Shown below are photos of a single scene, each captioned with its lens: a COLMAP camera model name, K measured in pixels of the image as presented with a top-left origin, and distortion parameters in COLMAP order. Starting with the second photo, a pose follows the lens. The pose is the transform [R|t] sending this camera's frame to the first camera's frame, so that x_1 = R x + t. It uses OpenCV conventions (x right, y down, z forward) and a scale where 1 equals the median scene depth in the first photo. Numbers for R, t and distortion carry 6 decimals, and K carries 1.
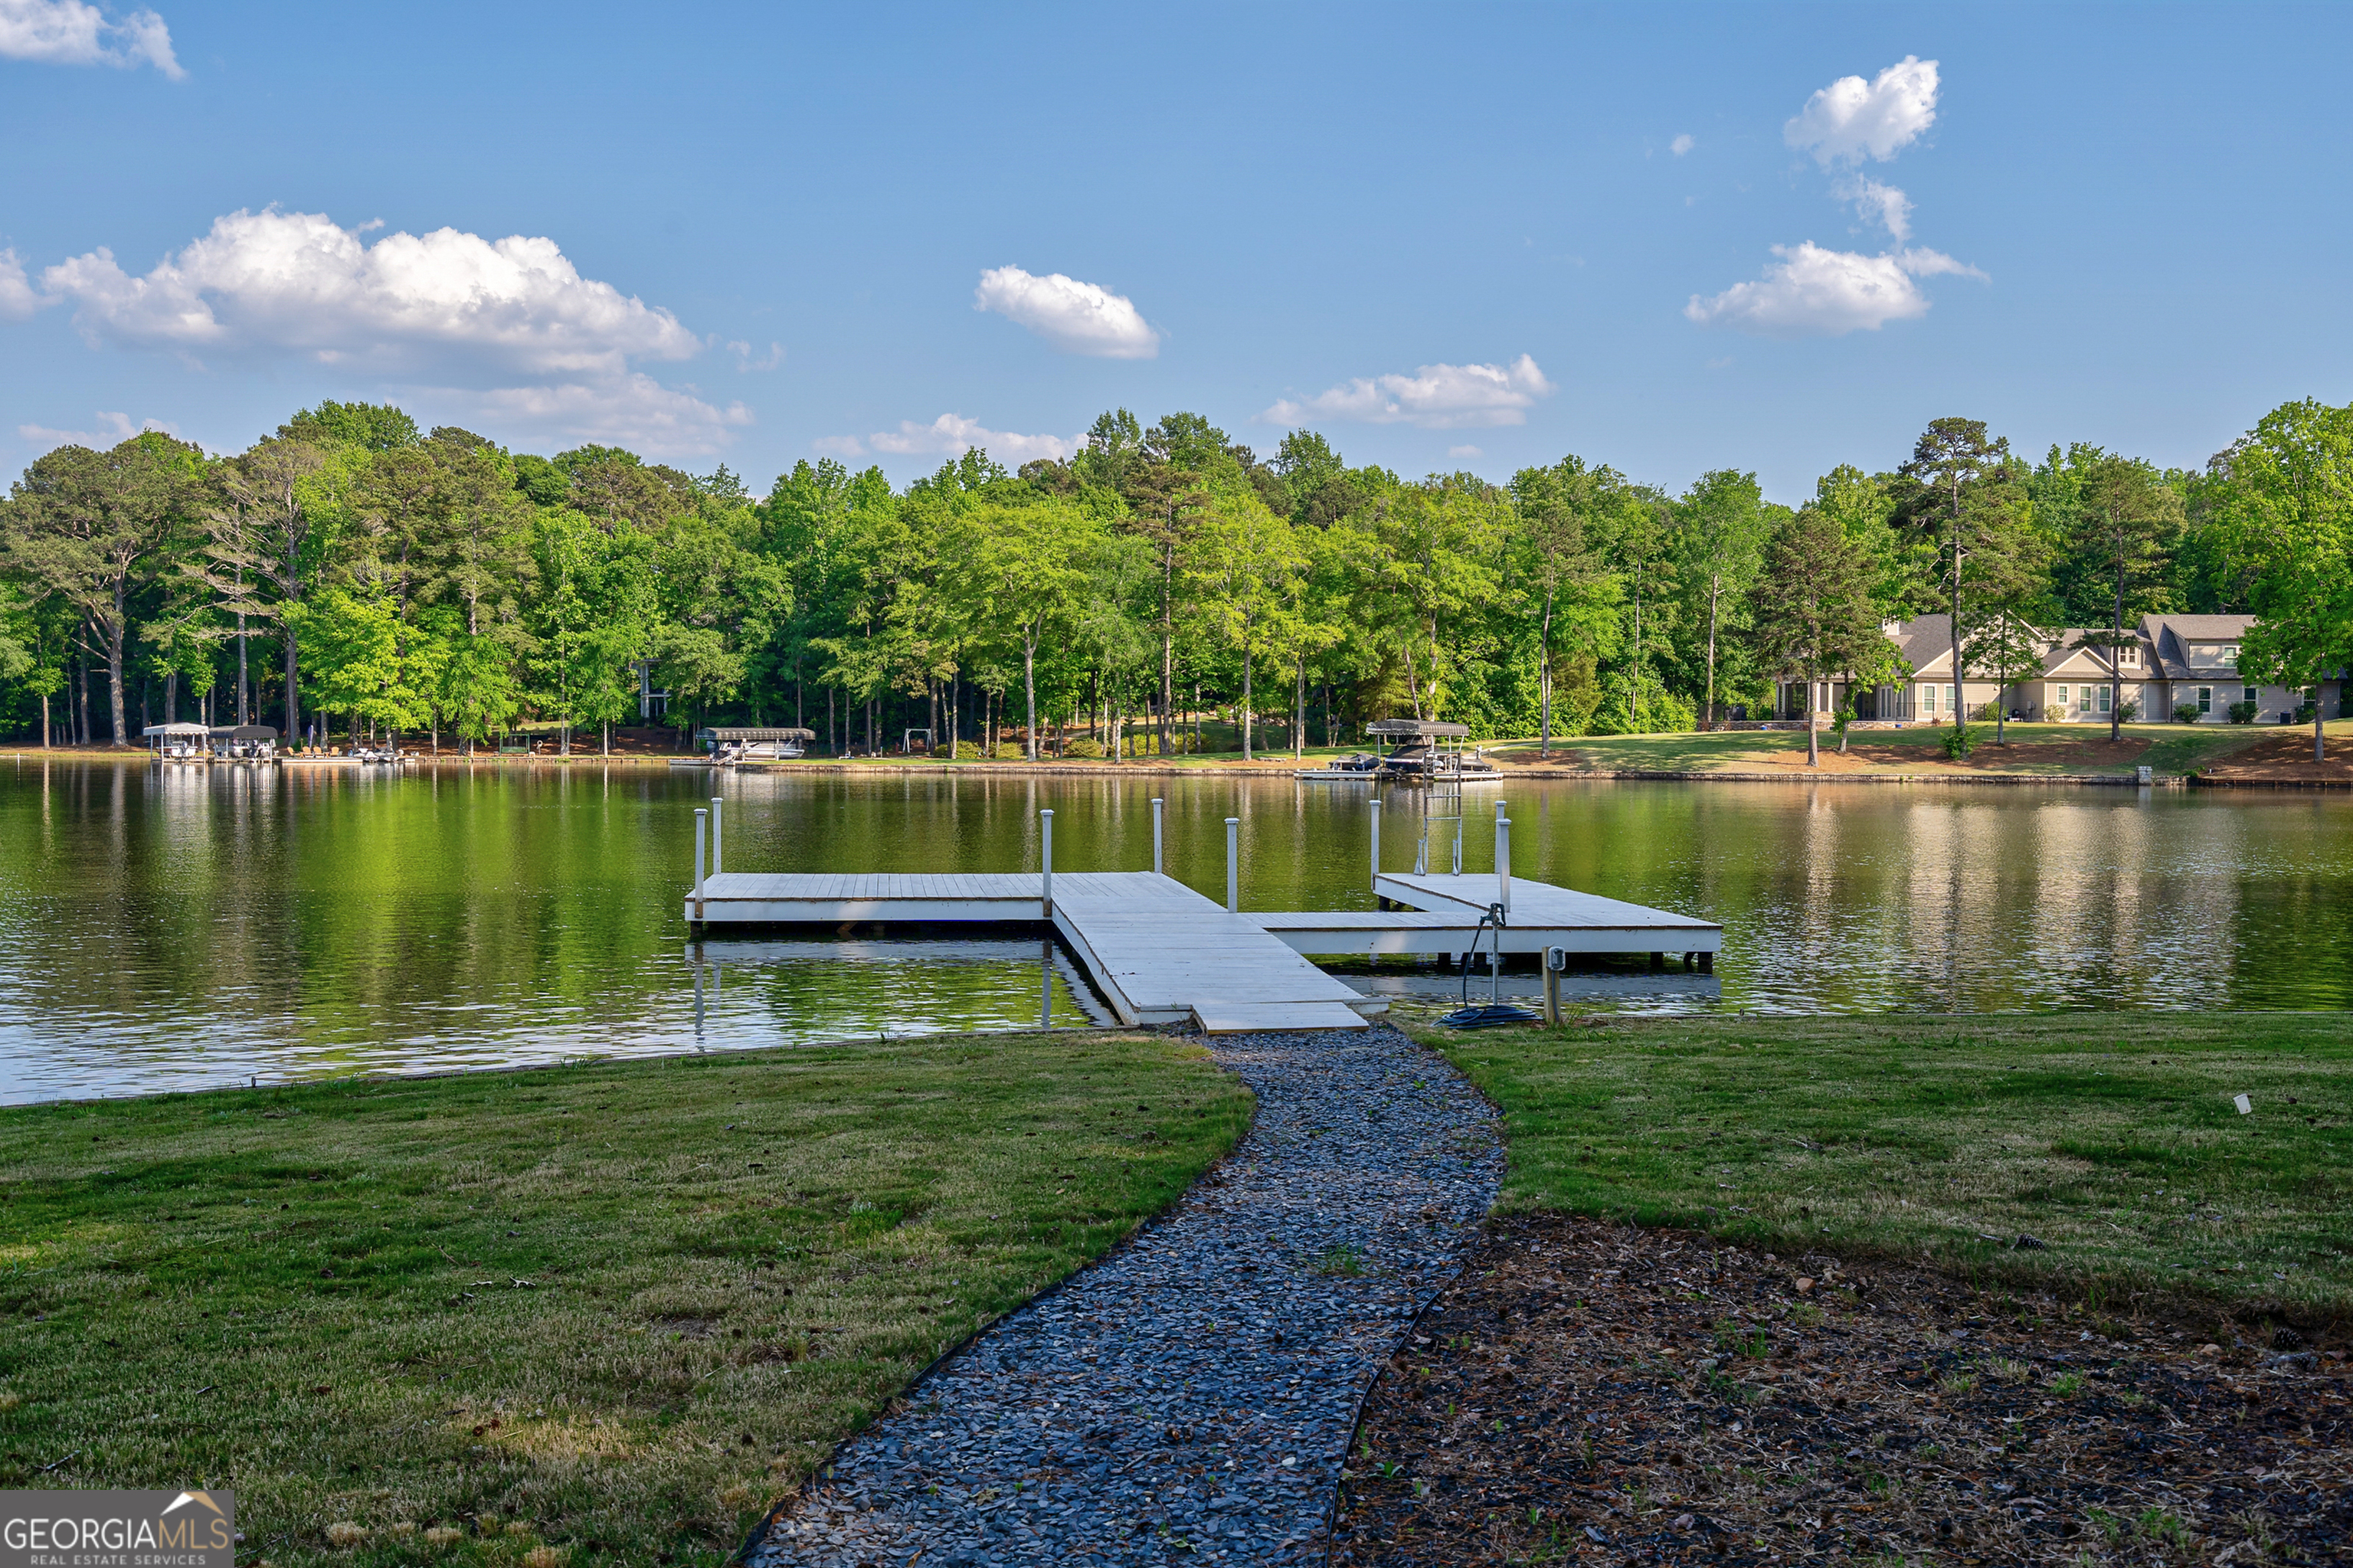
lens RADIAL K [[2335.2, 0, 1167.0], [0, 2335.2, 821.1], [0, 0, 1]] dist [0.037299, -0.033476]
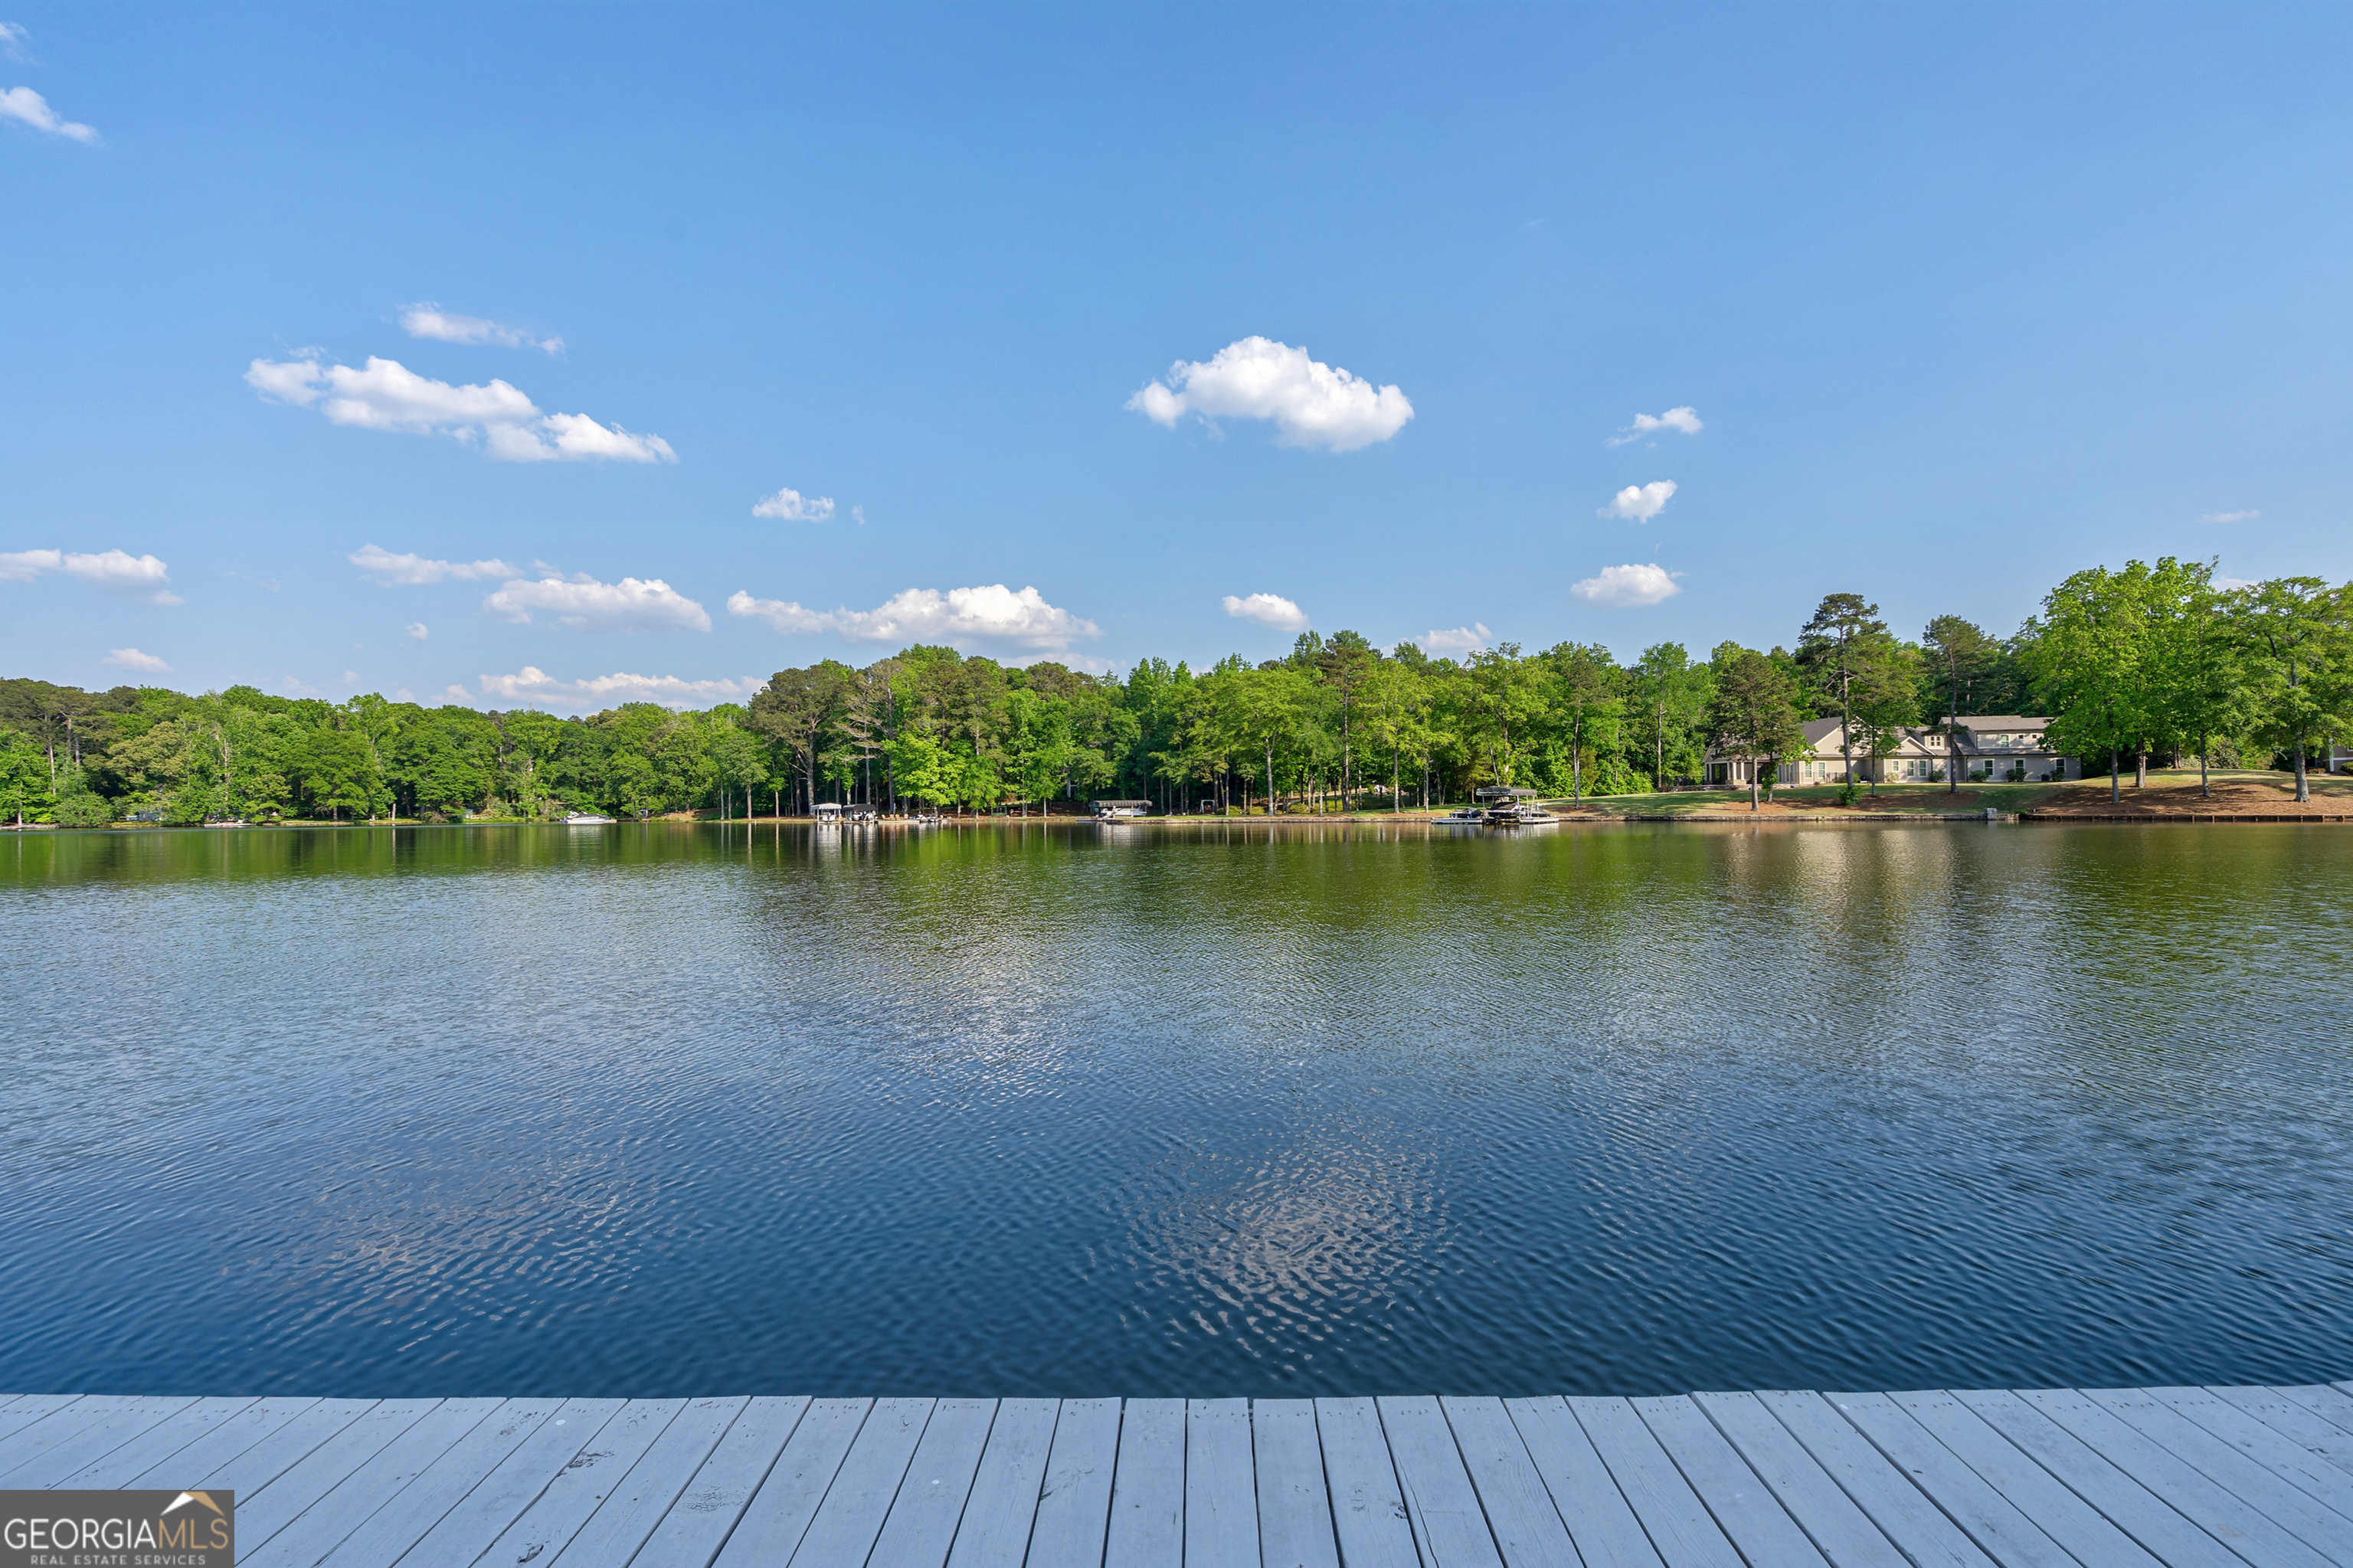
lens RADIAL K [[1080.6, 0, 1187.3], [0, 1080.6, 786.3], [0, 0, 1]] dist [0.001806, -0.000493]
pose [[0.991566, -0.019100, -0.128191, -0.013361], [0.012097, 0.998403, -0.055185, -0.003142], [0.129040, 0.053169, 0.990213, 0.160609]]
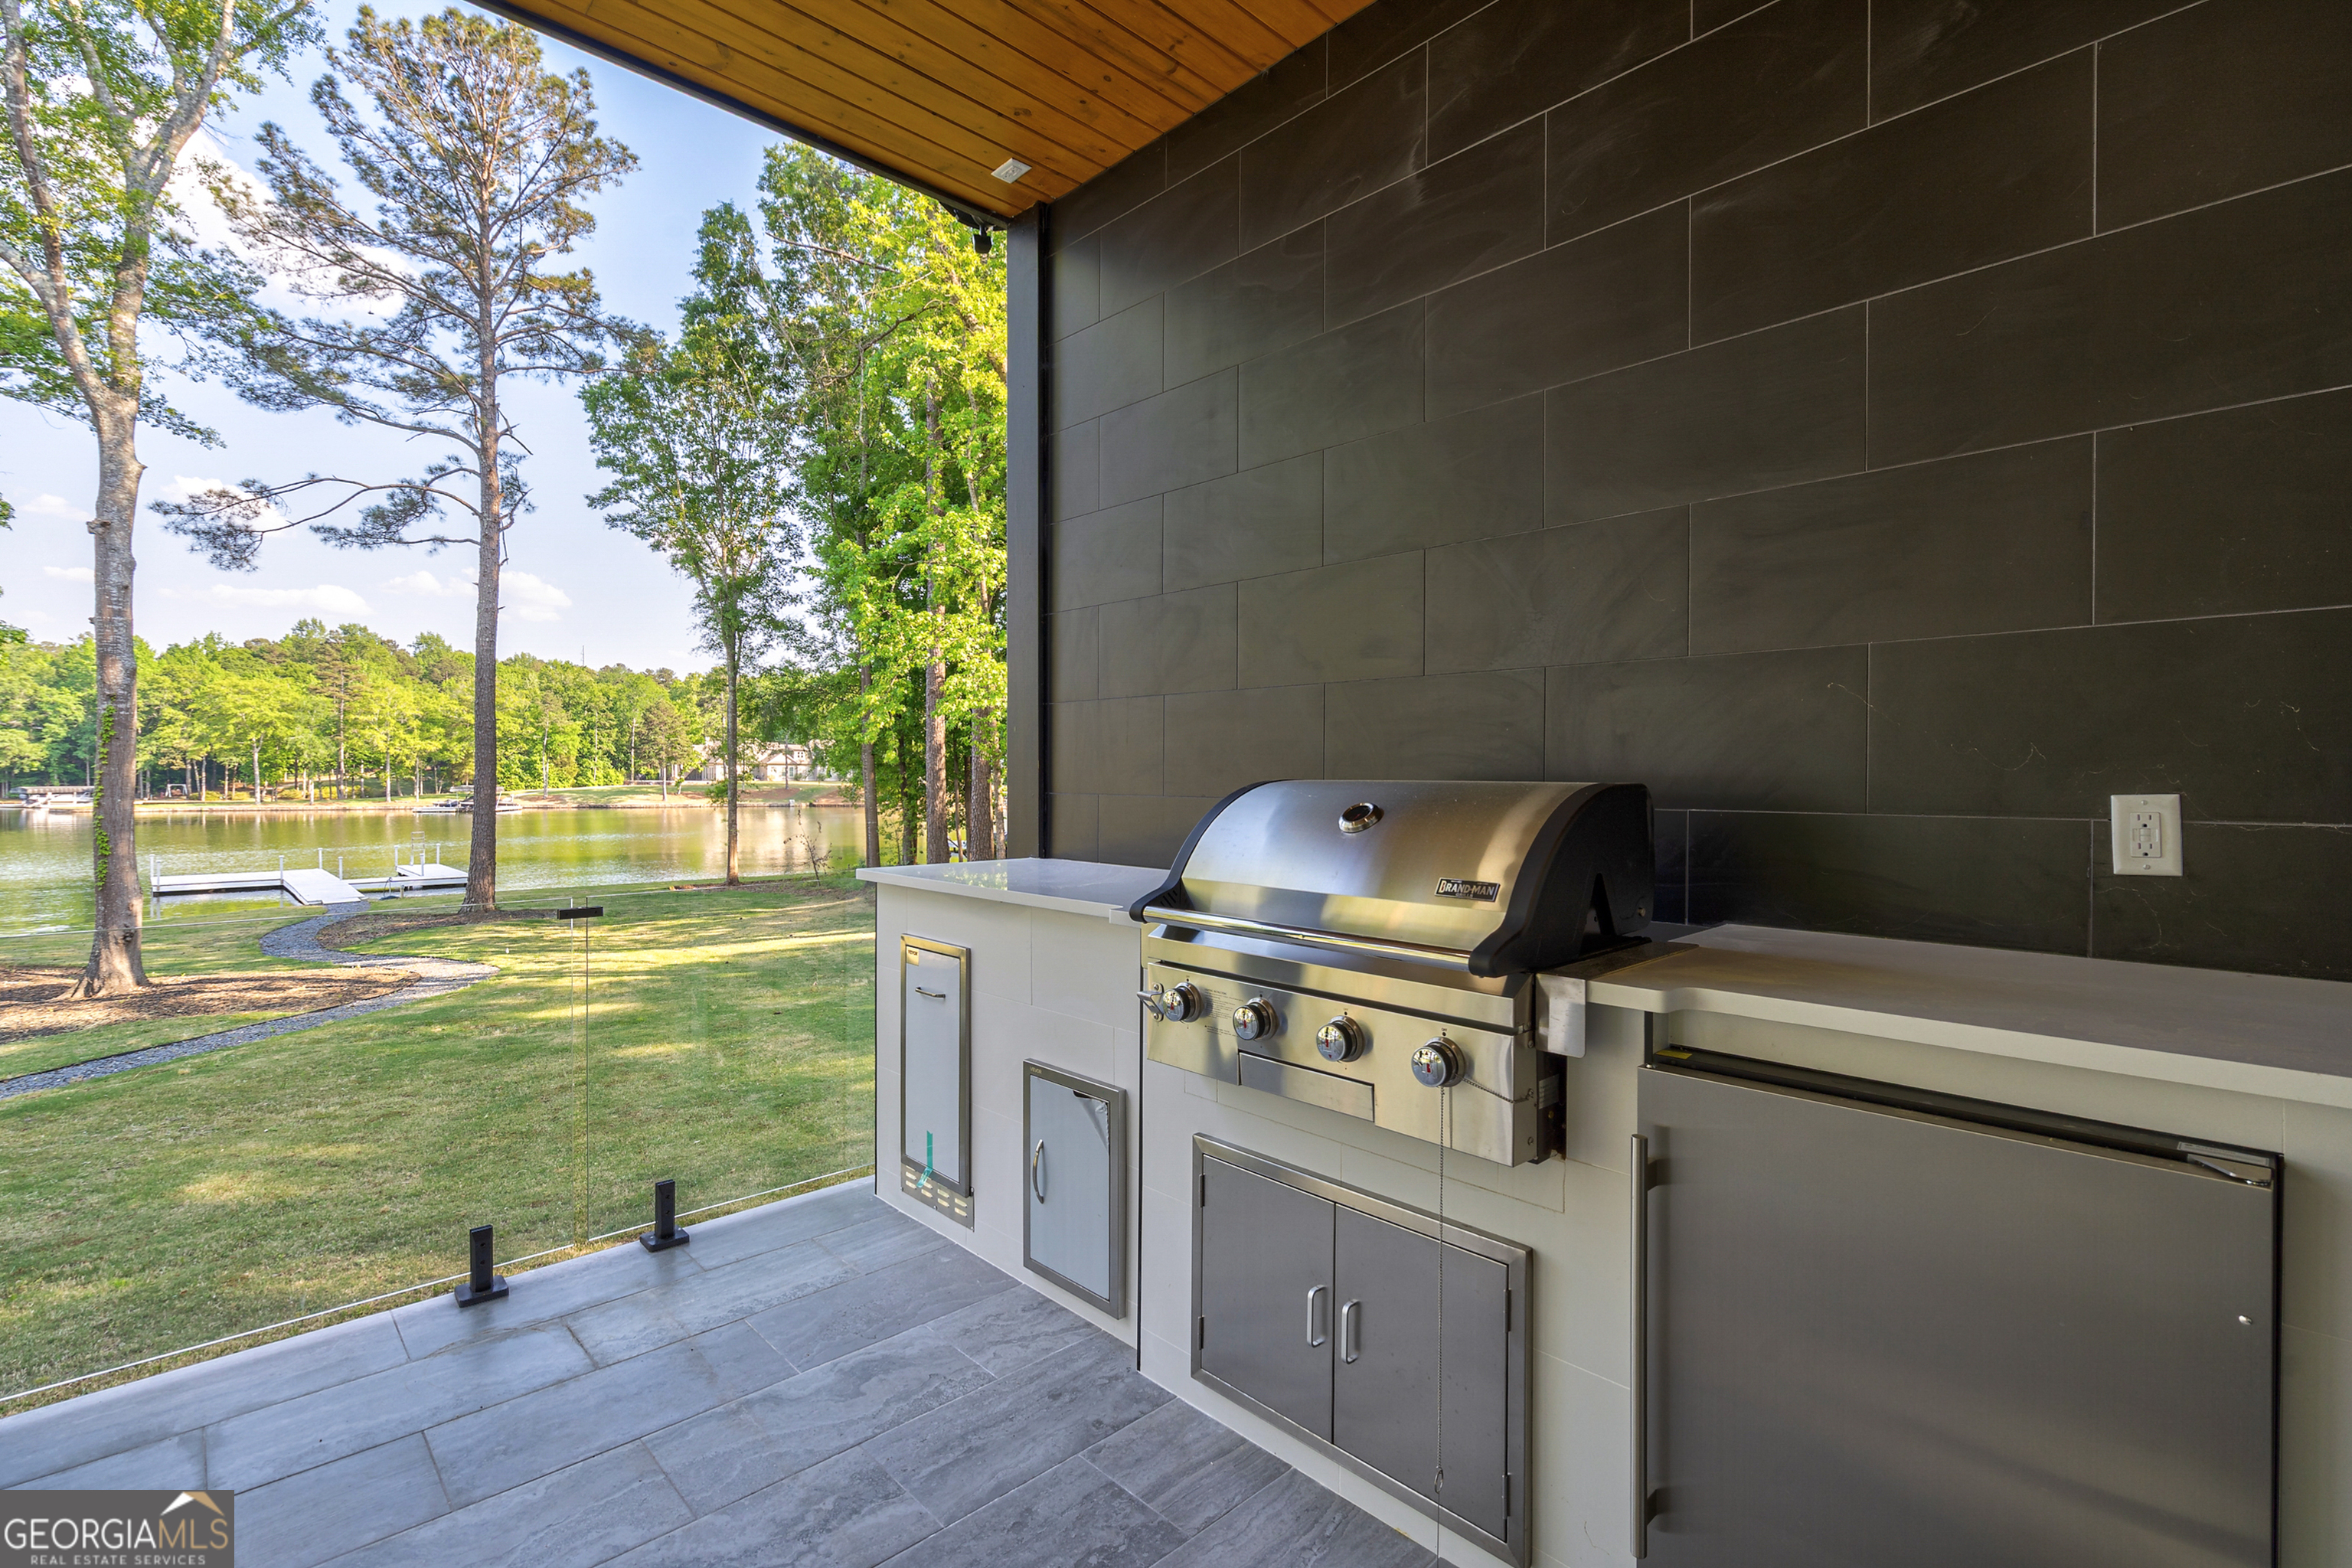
lens RADIAL K [[1062.7, 0, 1176.0], [0, 1062.7, 784.0], [0, 0, 1]] dist [-0.002453, -0.000351]
pose [[0.789724, -0.009084, 0.613395, 0.006175], [0.023086, 0.999622, -0.014920, -0.009254], [-0.613027, 0.025943, 0.789636, -0.190191]]
